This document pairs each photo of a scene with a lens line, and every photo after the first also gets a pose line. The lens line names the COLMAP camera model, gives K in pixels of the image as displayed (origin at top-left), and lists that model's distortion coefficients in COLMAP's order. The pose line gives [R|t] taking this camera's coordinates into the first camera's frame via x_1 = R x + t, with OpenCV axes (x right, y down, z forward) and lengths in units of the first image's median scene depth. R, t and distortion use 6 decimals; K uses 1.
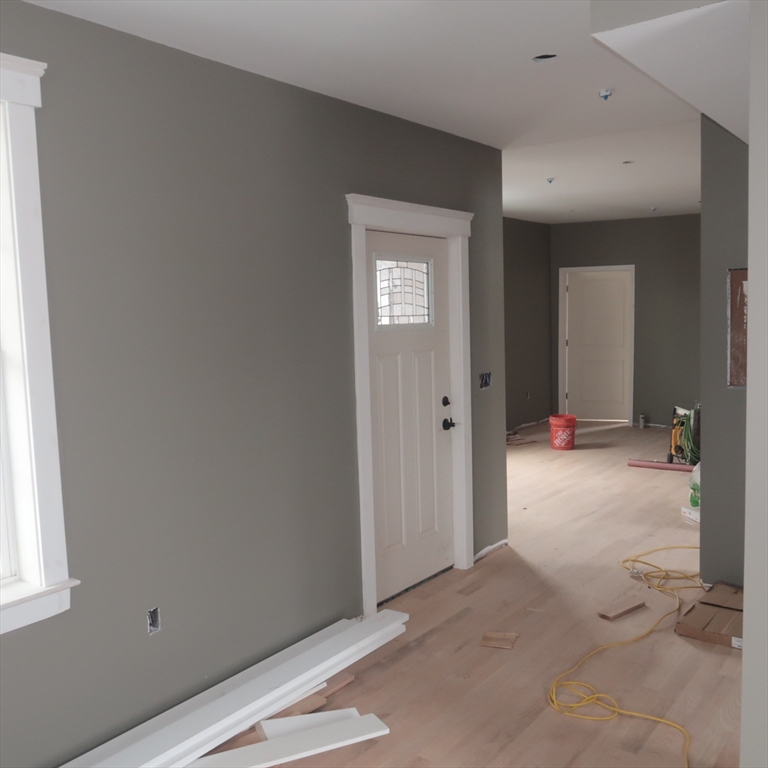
lens RADIAL K [[805.9, 0, 381.7], [0, 805.9, 389.5], [0, 0, 1]] dist [-0.021092, 0.000000]
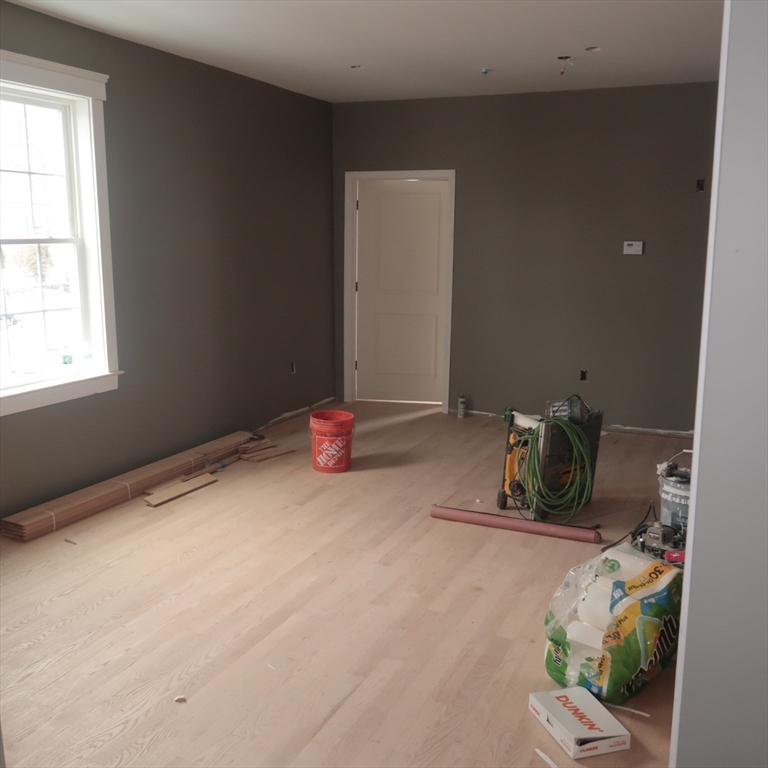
lens RADIAL K [[805.9, 0, 381.5], [0, 805.9, 391.9], [0, 0, 1]] dist [-0.021092, 0.000000]
pose [[0.979414, -0.008413, 0.201688, 0.141558], [-0.010202, 0.995792, 0.091075, -0.039691], [-0.201605, -0.091258, 0.975206, 0.413019]]
